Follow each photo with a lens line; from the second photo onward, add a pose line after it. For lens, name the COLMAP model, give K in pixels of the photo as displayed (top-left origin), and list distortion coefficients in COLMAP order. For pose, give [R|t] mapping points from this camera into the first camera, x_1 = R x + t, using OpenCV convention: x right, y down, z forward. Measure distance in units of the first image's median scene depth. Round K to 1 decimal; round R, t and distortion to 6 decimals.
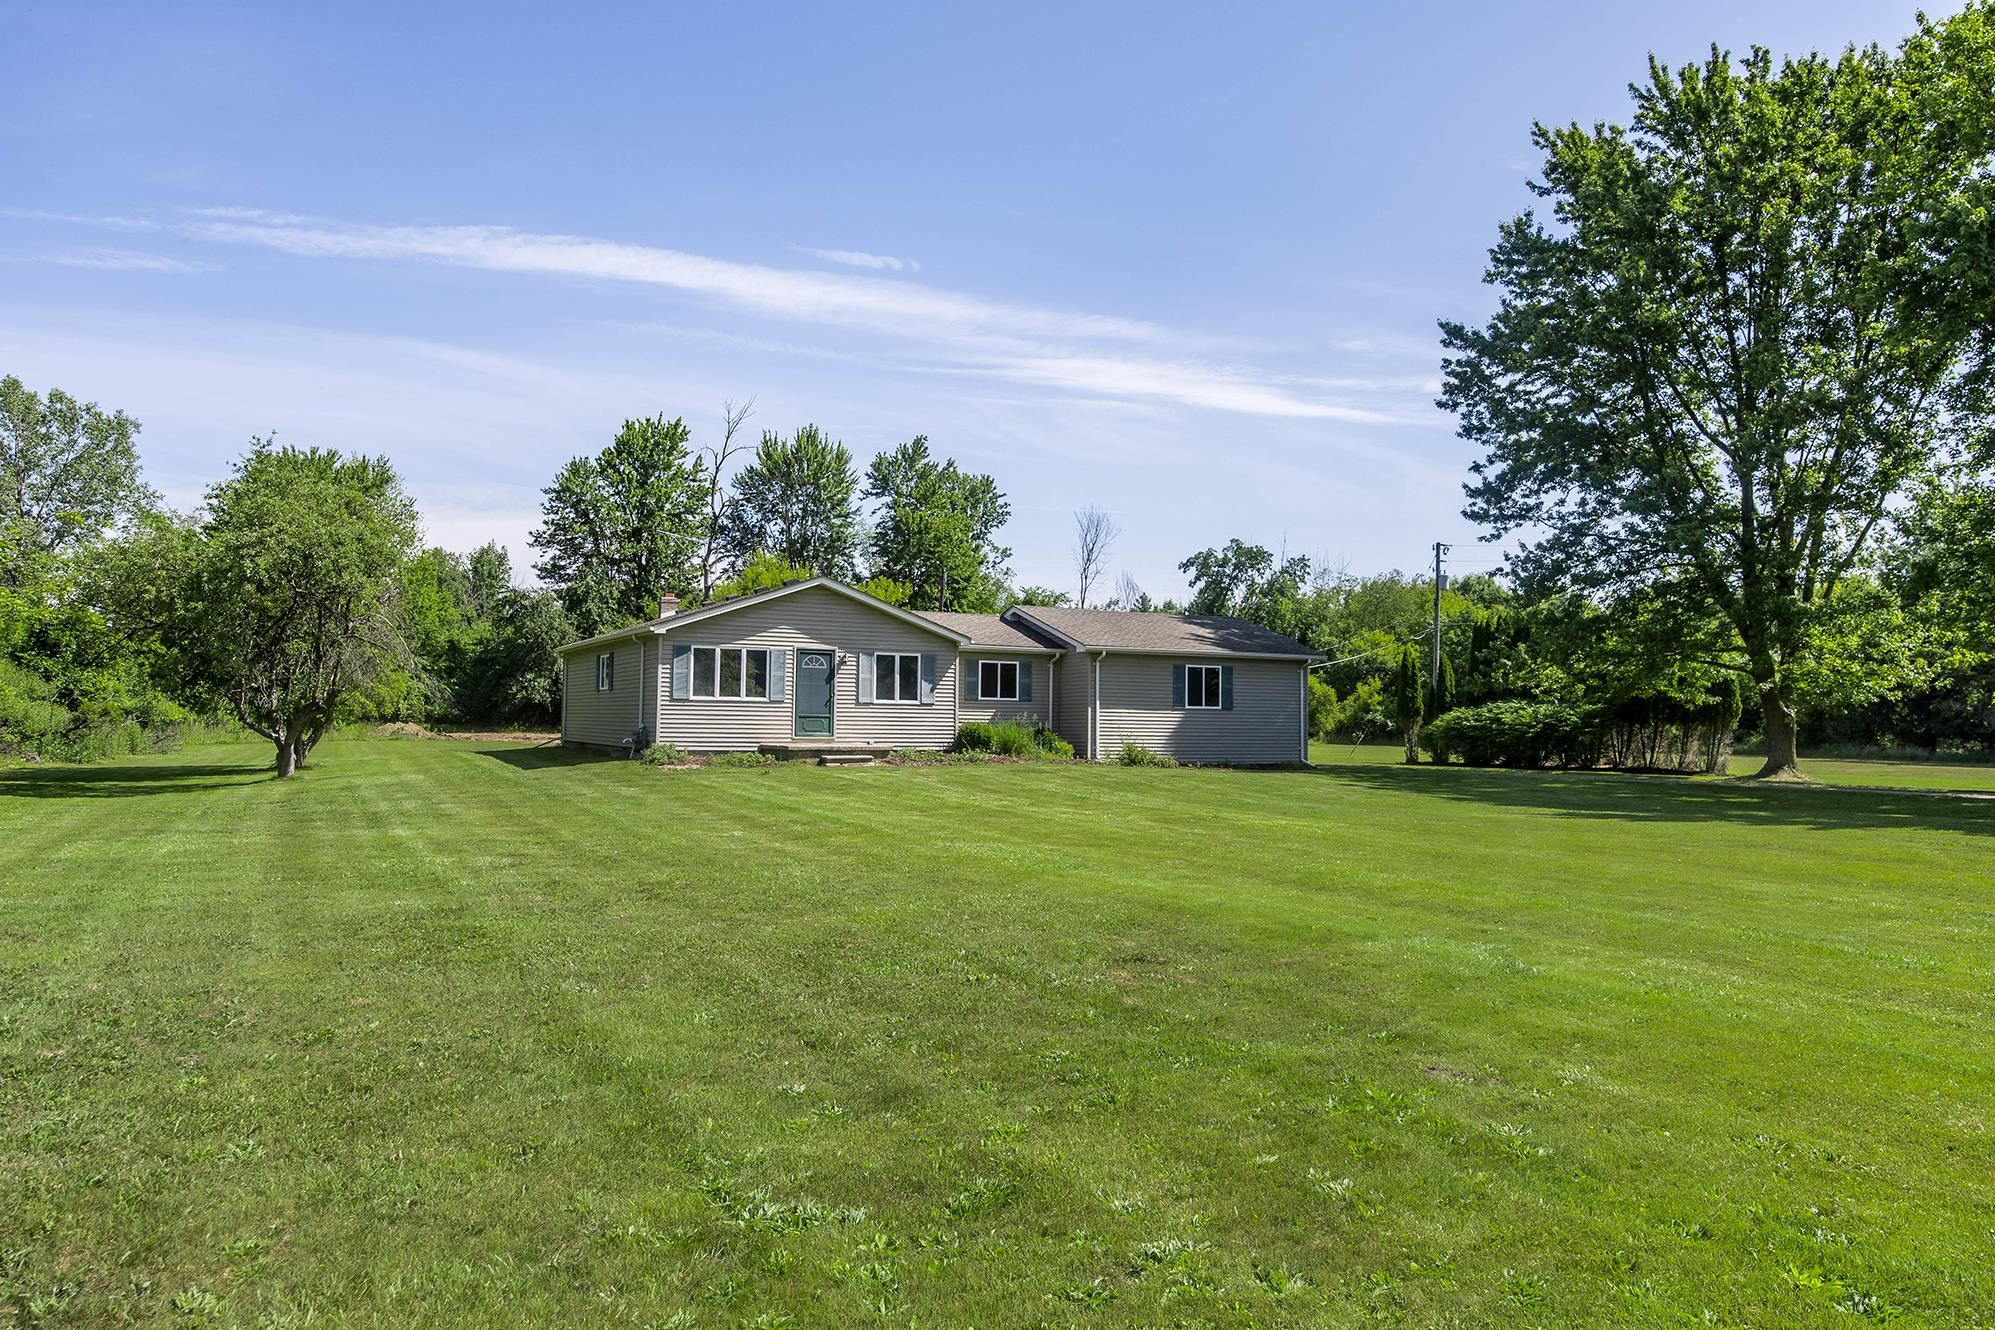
lens RADIAL K [[1444.1, 0, 1042.7], [0, 1444.1, 628.8], [0, 0, 1]] dist [0.003596, -0.000554]
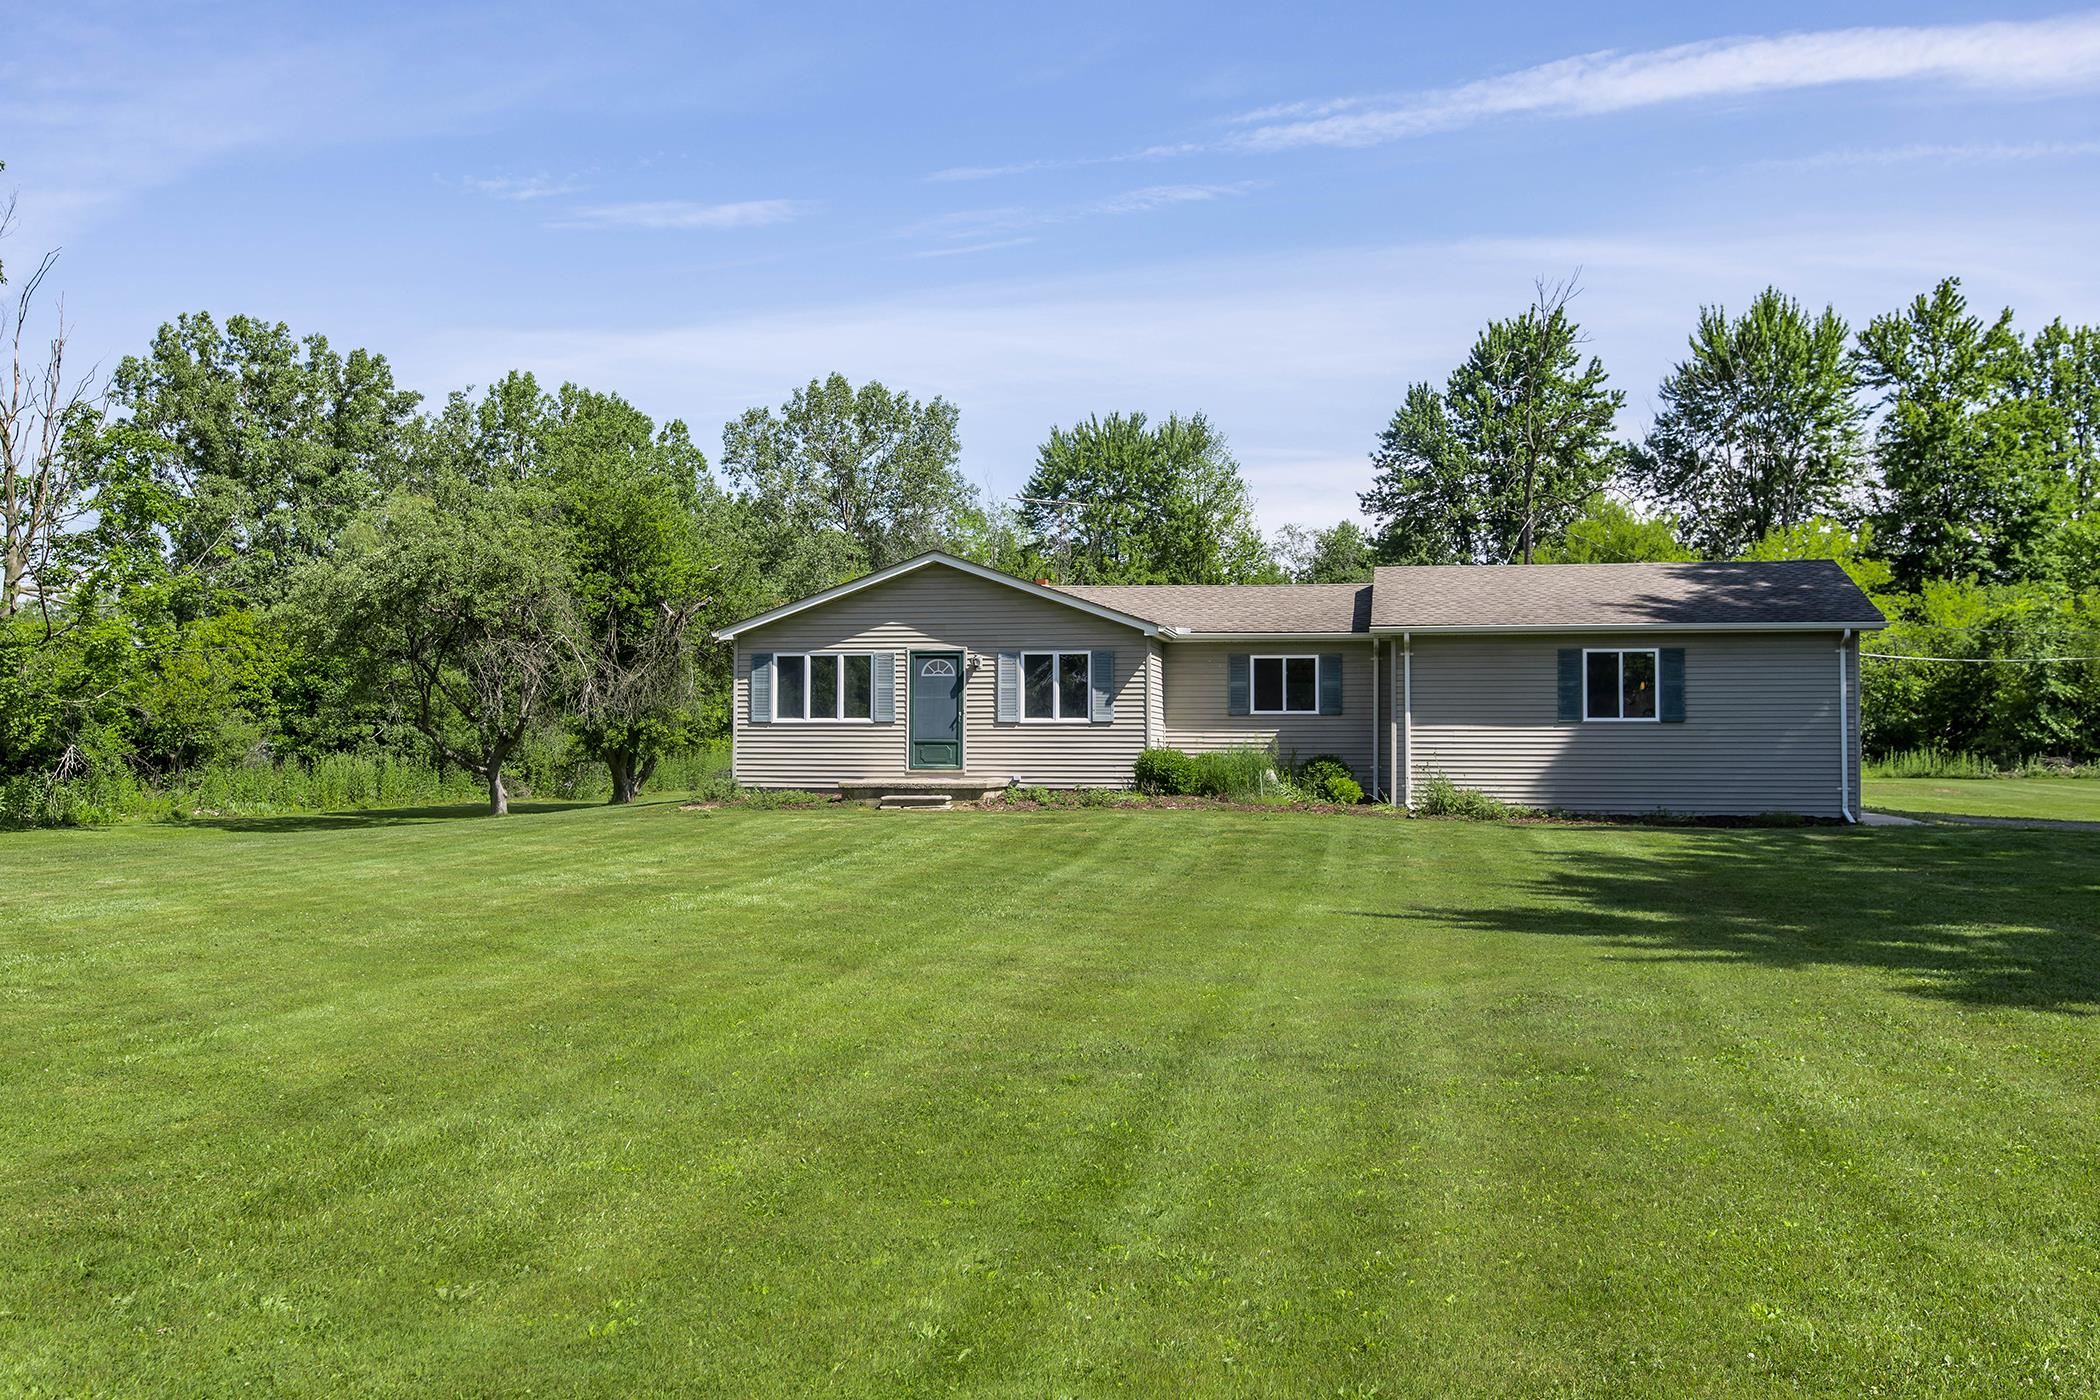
lens RADIAL K [[2061.4, 0, 1042.3], [0, 2061.4, 761.0], [0, 0, 1]] dist [0.021570, 0.016374]
pose [[0.771541, -0.005140, -0.636159, 0.188338], [0.049187, 0.997456, 0.051595, 0.006293], [0.634275, -0.071098, 0.769831, 0.076017]]
